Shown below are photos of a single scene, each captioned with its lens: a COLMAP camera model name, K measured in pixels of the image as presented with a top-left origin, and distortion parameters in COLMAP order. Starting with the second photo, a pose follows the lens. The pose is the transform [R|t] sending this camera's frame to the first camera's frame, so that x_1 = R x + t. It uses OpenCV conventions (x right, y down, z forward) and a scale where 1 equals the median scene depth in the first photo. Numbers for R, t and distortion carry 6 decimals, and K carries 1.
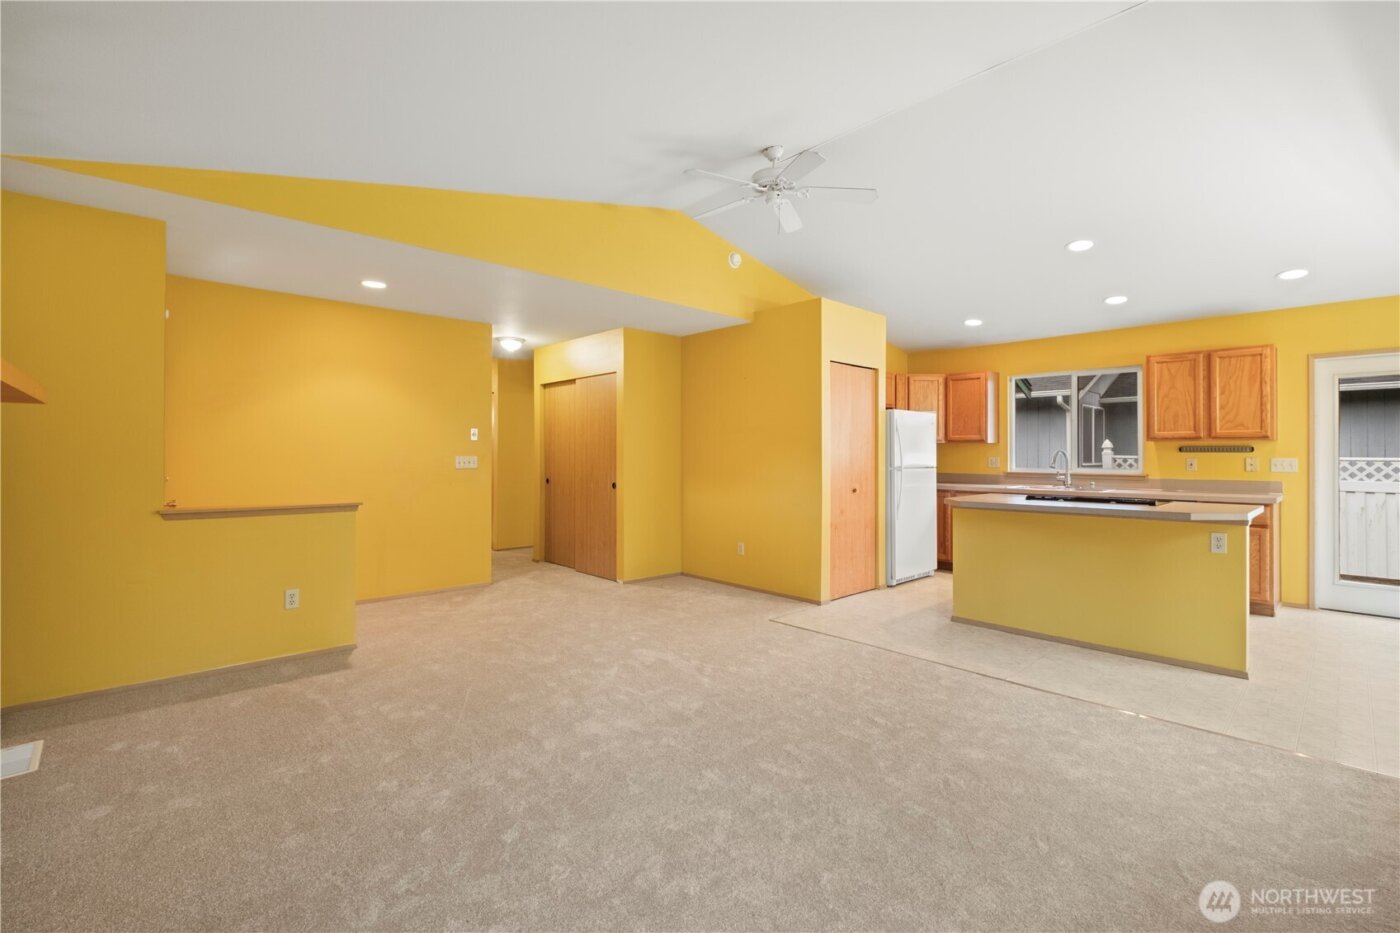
lens RADIAL K [[607.3, 0, 694.9], [0, 607.3, 452.3], [0, 0, 1]] dist [0.002100, -0.005640]
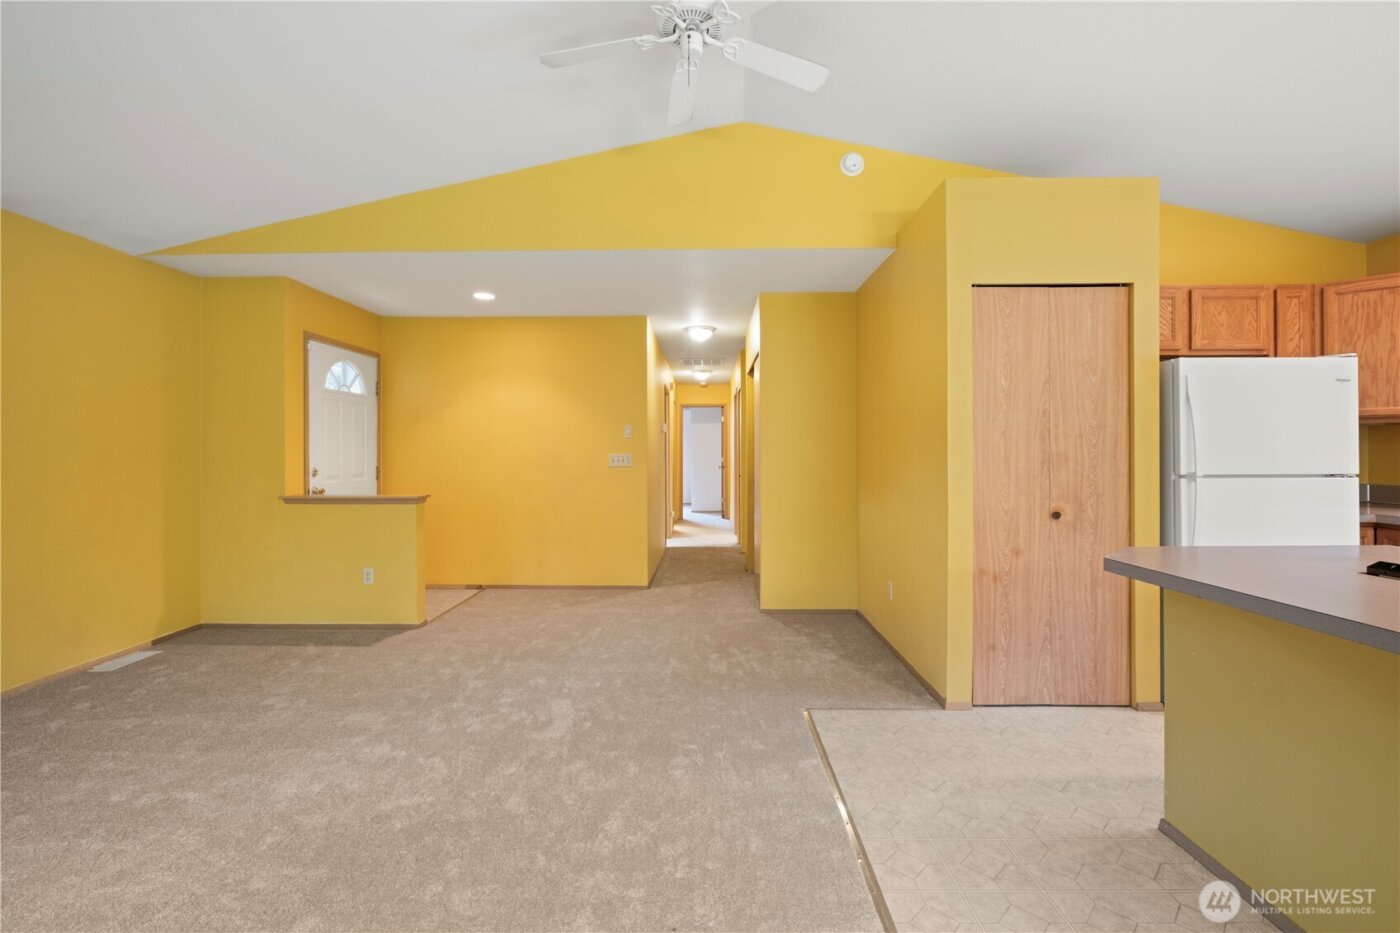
lens RADIAL K [[607.3, 0, 694.2], [0, 607.3, 451.2], [0, 0, 1]] dist [0.002100, -0.005640]
pose [[0.727802, -0.006241, -0.685759, 0.418900], [0.008260, 0.999966, -0.000335, 0.003516], [0.685738, -0.005421, 0.727828, 0.399943]]
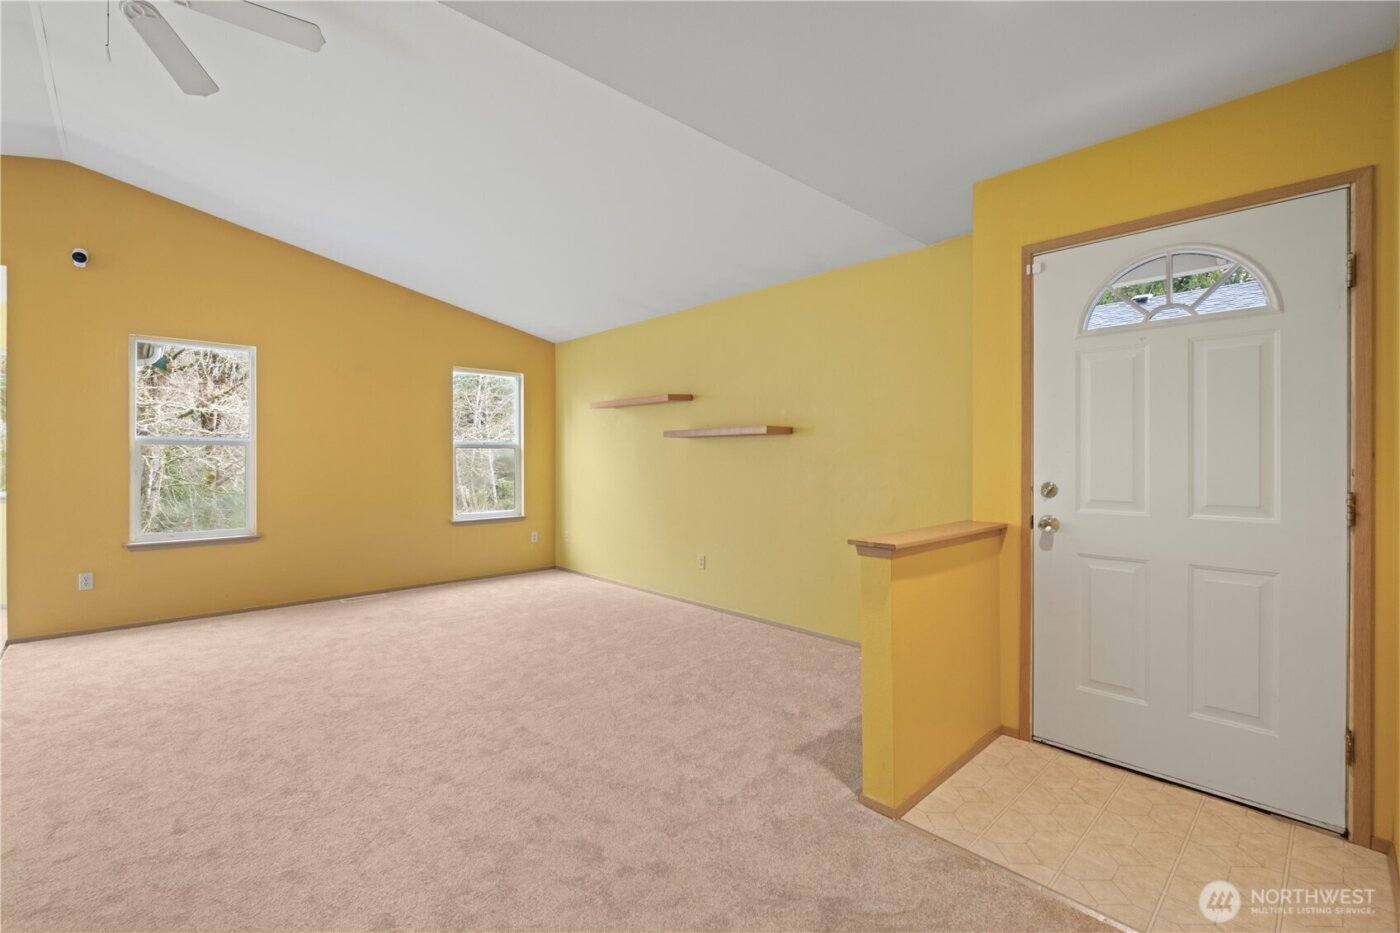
lens RADIAL K [[607.3, 0, 715.5], [0, 607.3, 457.2], [0, 0, 1]] dist [0.002100, -0.005640]
pose [[-0.999744, -0.002185, -0.022529, -0.303769], [-0.002093, 0.999989, -0.004111, 0.006007], [0.022538, -0.004063, -0.999738, 1.148068]]
